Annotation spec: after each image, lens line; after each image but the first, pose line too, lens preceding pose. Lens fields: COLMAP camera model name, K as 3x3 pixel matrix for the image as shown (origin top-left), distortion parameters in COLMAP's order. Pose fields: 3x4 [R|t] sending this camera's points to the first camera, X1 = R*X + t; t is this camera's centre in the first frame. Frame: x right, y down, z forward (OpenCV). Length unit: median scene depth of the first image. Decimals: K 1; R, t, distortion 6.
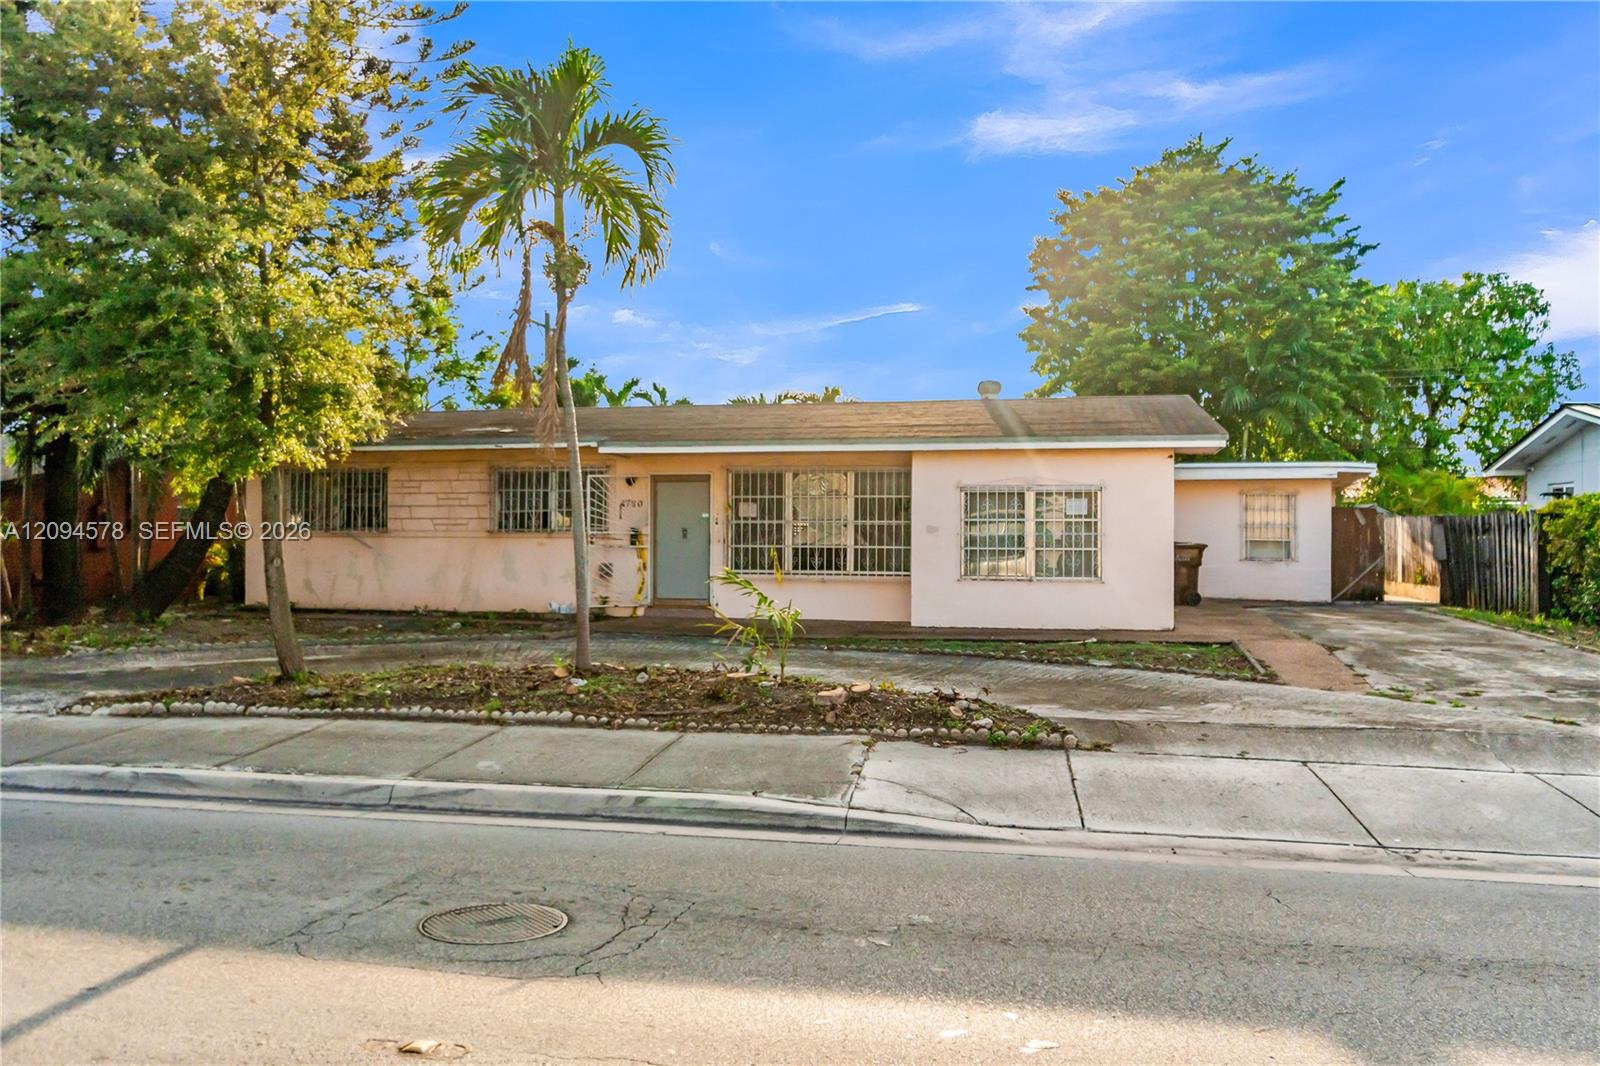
lens RADIAL K [[1232.7, 0, 802.0], [0, 1232.7, 519.9], [0, 0, 1]] dist [0.005451, 0.003505]
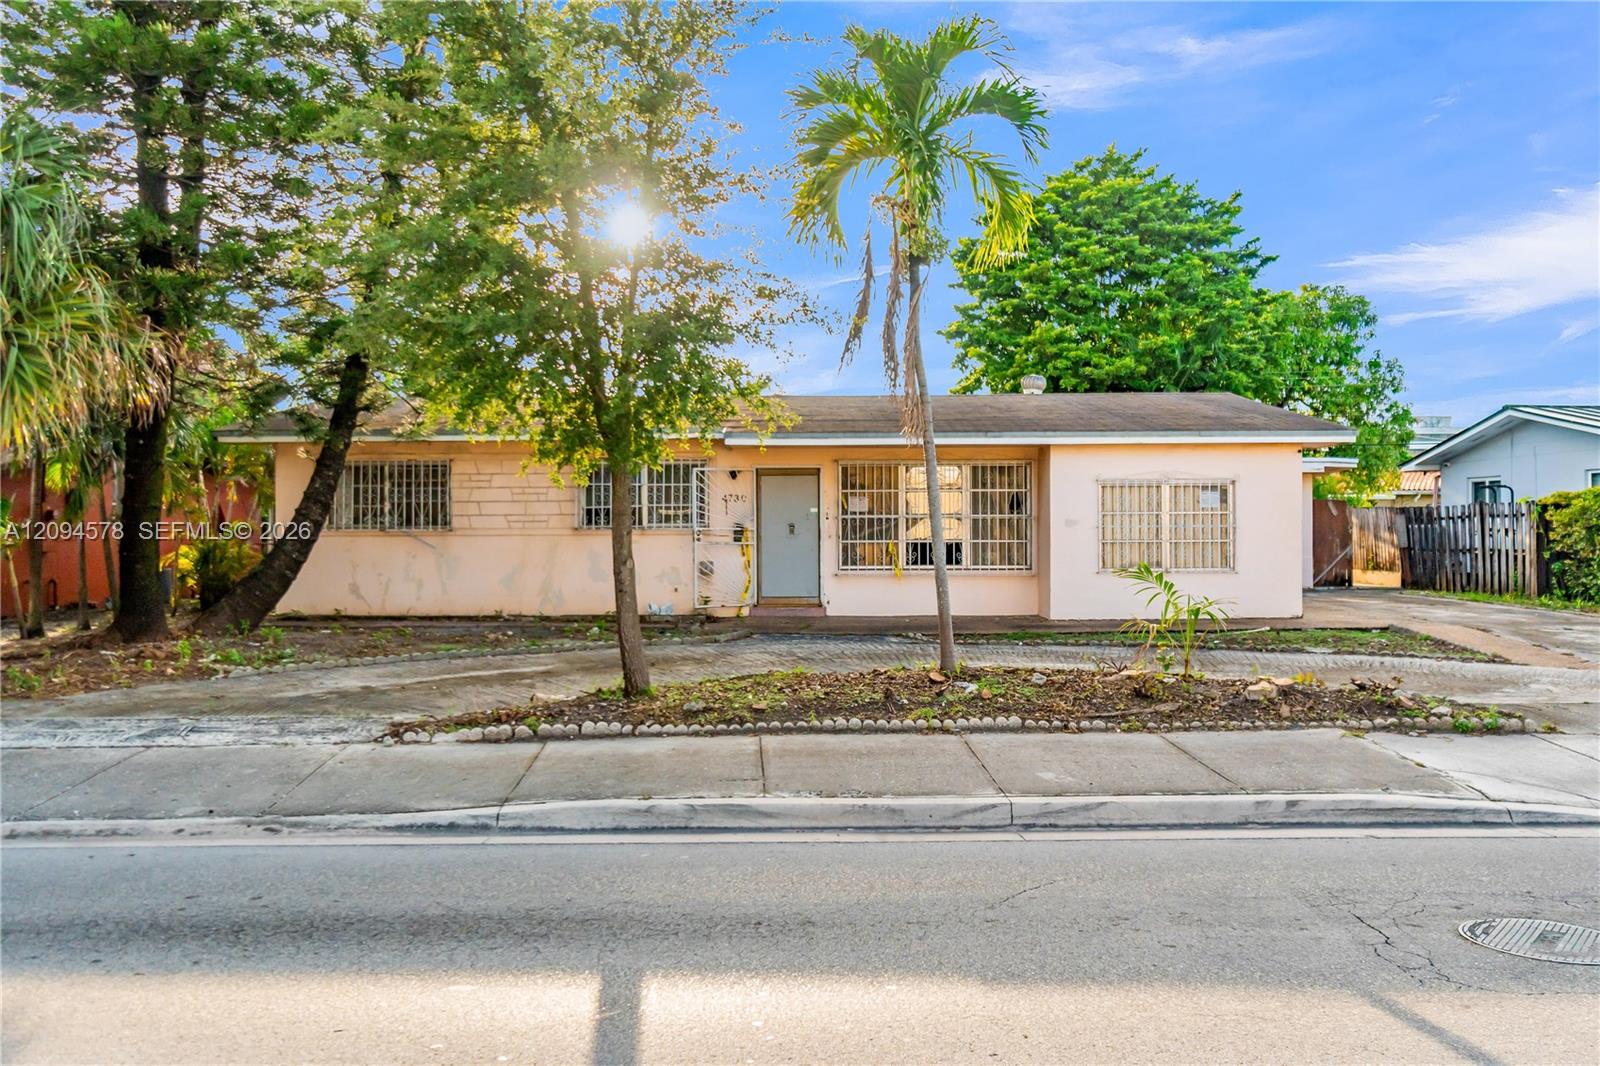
lens RADIAL K [[1232.7, 0, 802.0], [0, 1232.7, 519.9], [0, 0, 1]] dist [0.005451, 0.003505]
pose [[0.976961, -0.006950, 0.213303, -0.289382], [0.006151, 0.999971, 0.004411, -0.000253], [-0.213328, -0.002997, 0.976976, 0.058698]]
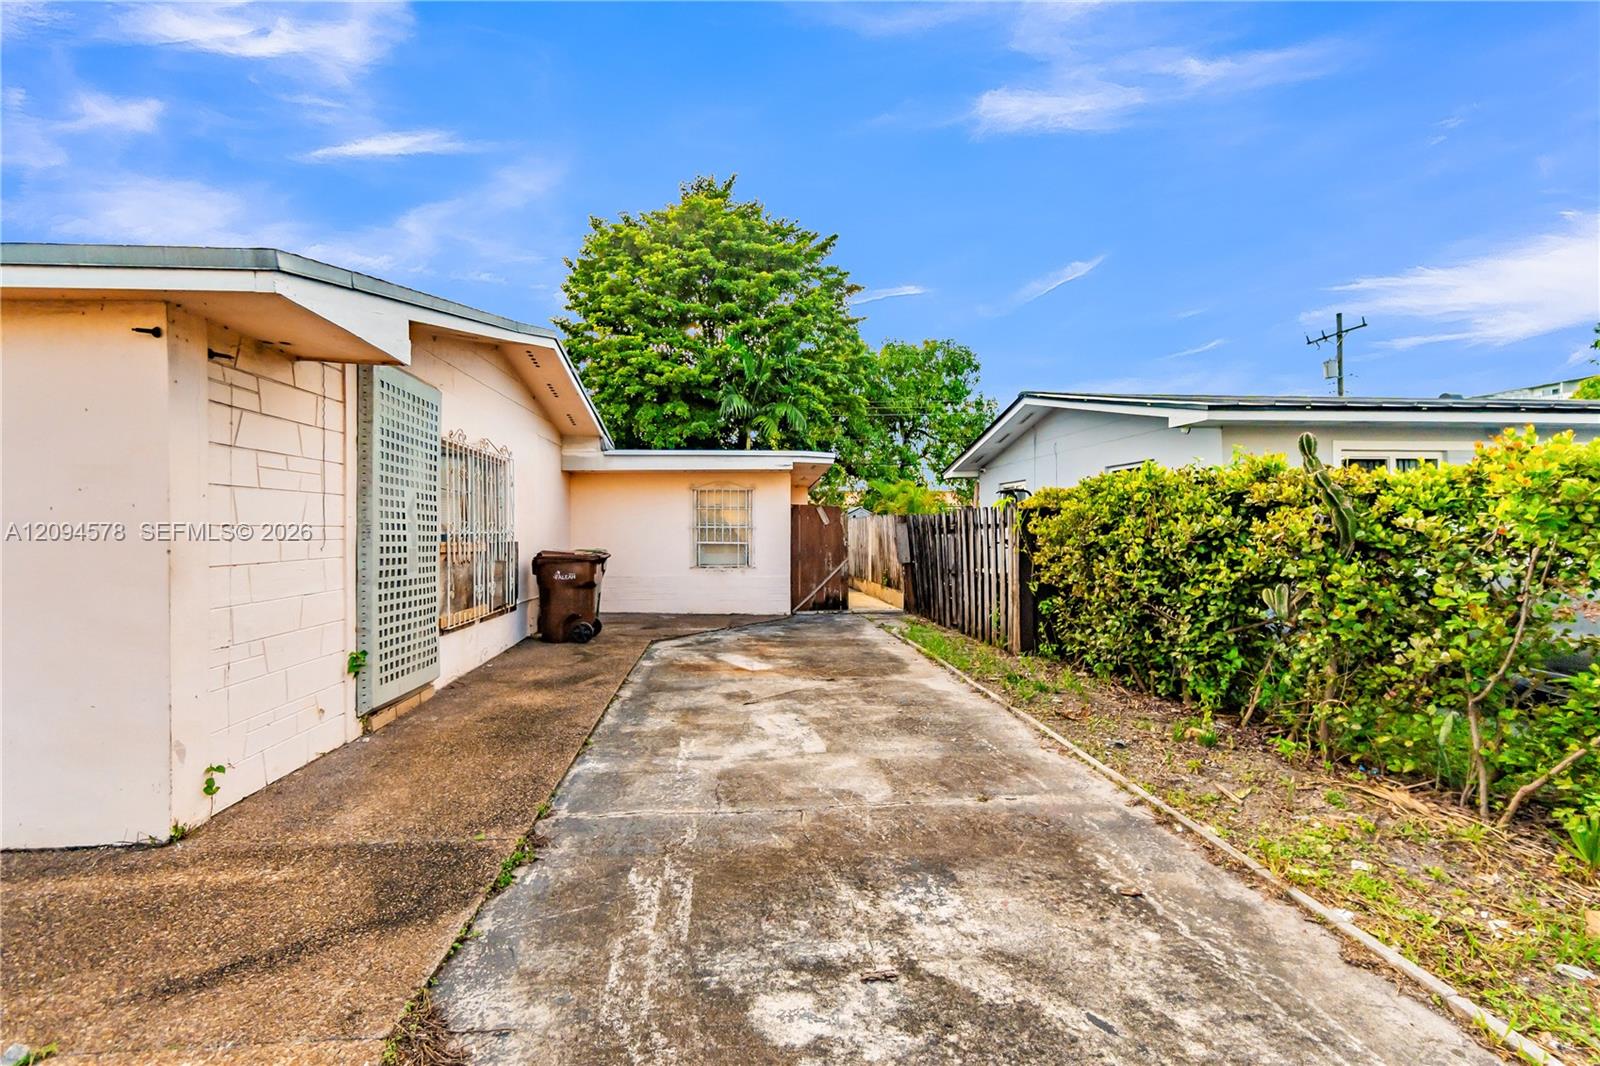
lens RADIAL K [[693.0, 0, 794.0], [0, 693.0, 525.1], [0, 0, 1]] dist [-0.003273, 0.000027]
pose [[0.954078, -0.008237, 0.299443, 0.354865], [0.006425, 0.999955, 0.007038, 0.000434], [-0.299488, -0.004791, 0.954088, 0.664586]]
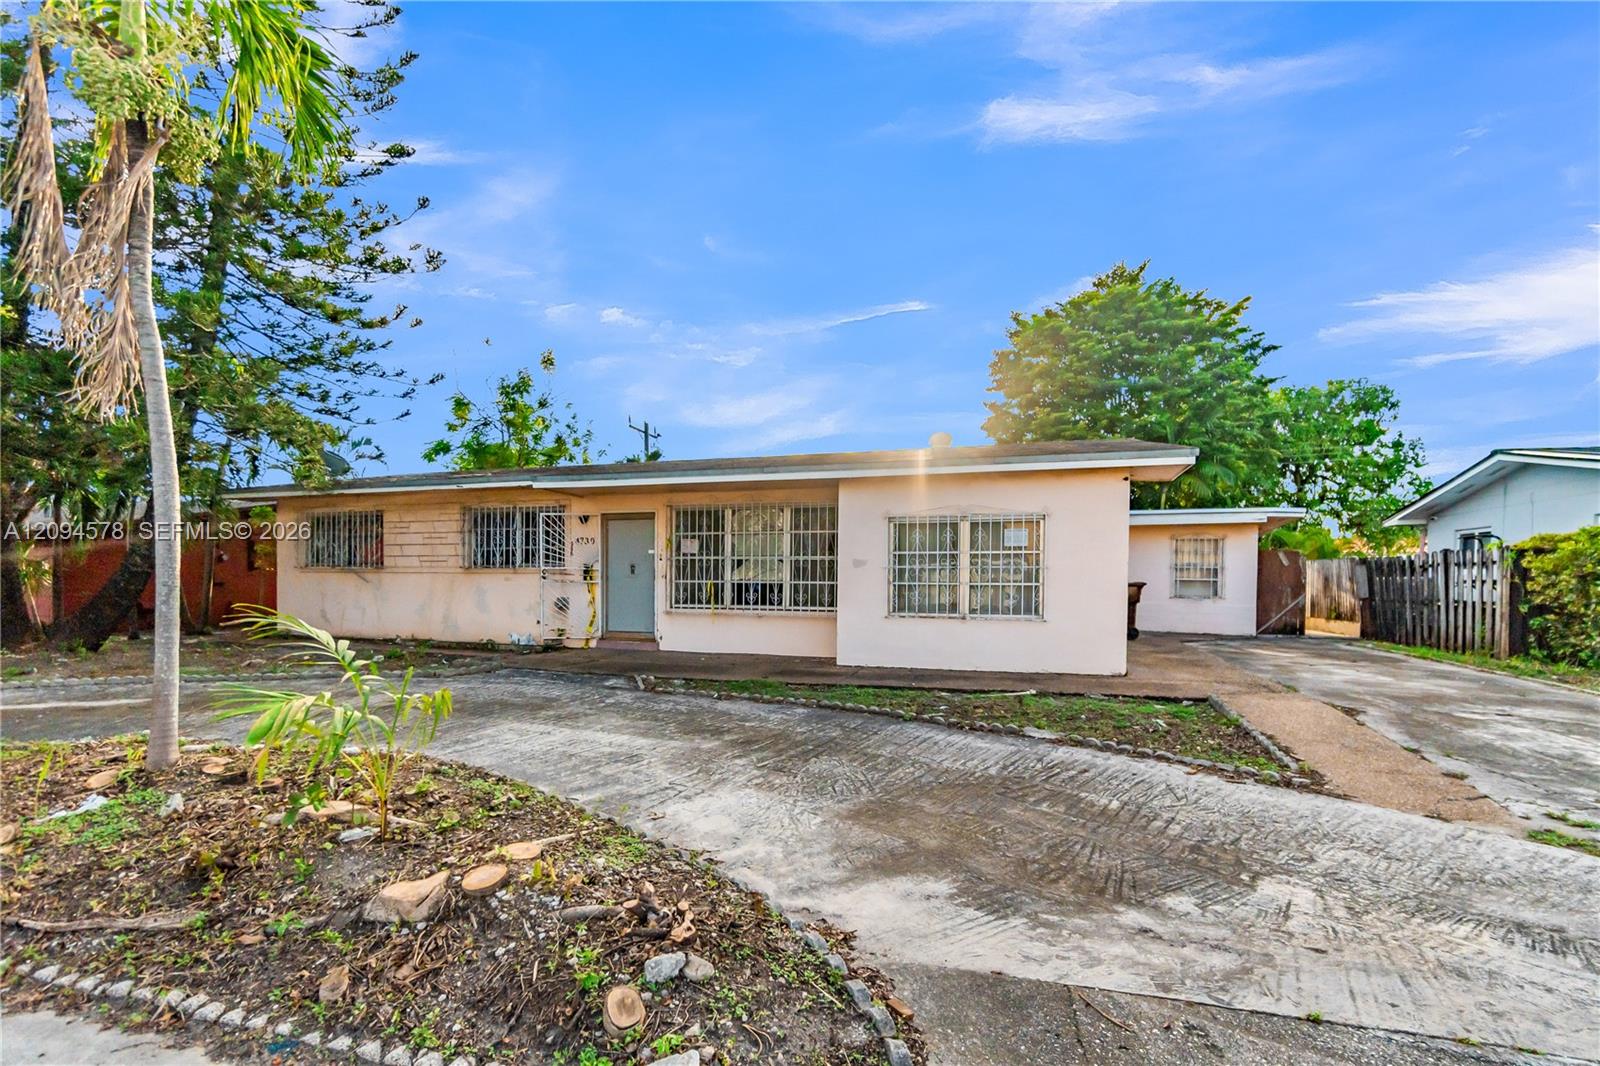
lens RADIAL K [[719.2, 0, 800.8], [0, 719.2, 593.6], [0, 0, 1]] dist [0.000315, 0.000683]
pose [[0.996204, 0.004055, -0.086961, 0.098109], [-0.001702, 0.999631, 0.027117, 0.014731], [0.087038, -0.026866, 0.995843, 0.403231]]
